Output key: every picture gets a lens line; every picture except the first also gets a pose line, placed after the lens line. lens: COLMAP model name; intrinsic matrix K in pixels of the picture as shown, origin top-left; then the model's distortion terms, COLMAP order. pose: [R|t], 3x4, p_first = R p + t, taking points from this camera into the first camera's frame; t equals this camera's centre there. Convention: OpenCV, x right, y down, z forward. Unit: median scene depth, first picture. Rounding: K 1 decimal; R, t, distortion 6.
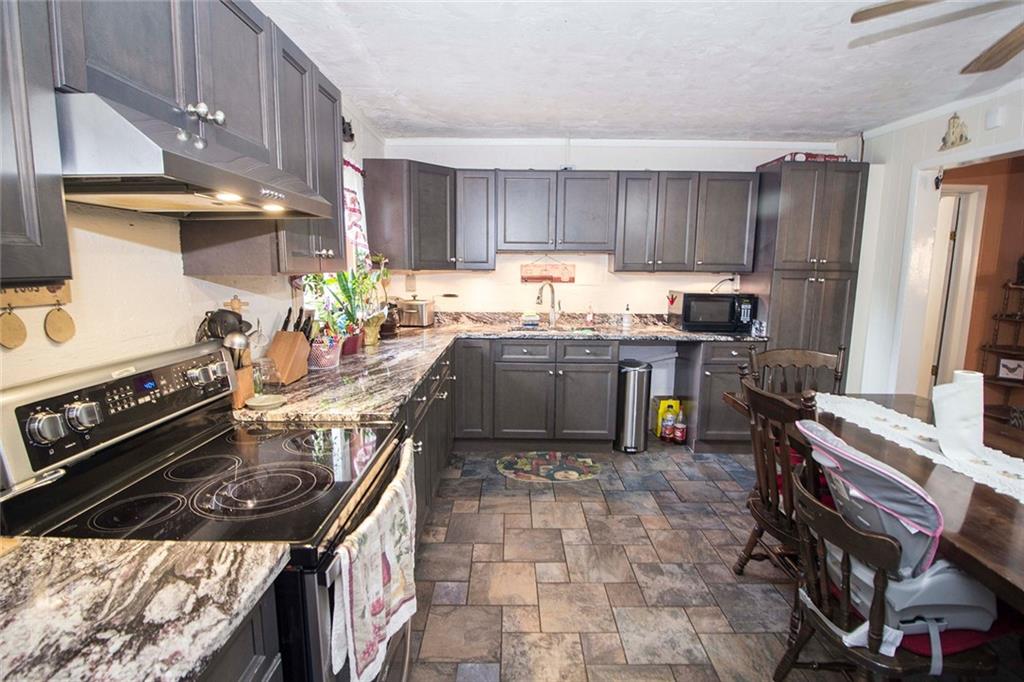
lens RADIAL K [[483.0, 0, 514.4], [0, 483.0, 339.2], [0, 0, 1]] dist [-0.018624, -0.001925]
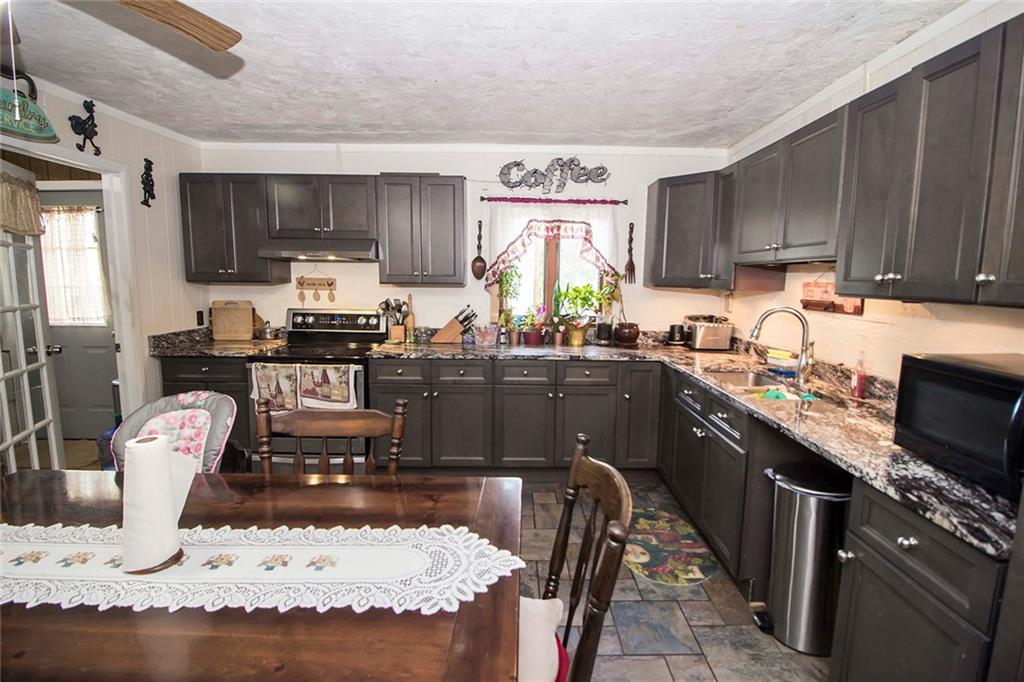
lens RADIAL K [[483.0, 0, 520.7], [0, 483.0, 341.7], [0, 0, 1]] dist [-0.018624, -0.001925]
pose [[0.023764, 0.105161, -0.994171, 0.861864], [-0.165182, 0.981197, 0.099840, -0.096027], [0.985977, 0.161846, 0.040688, 0.771035]]
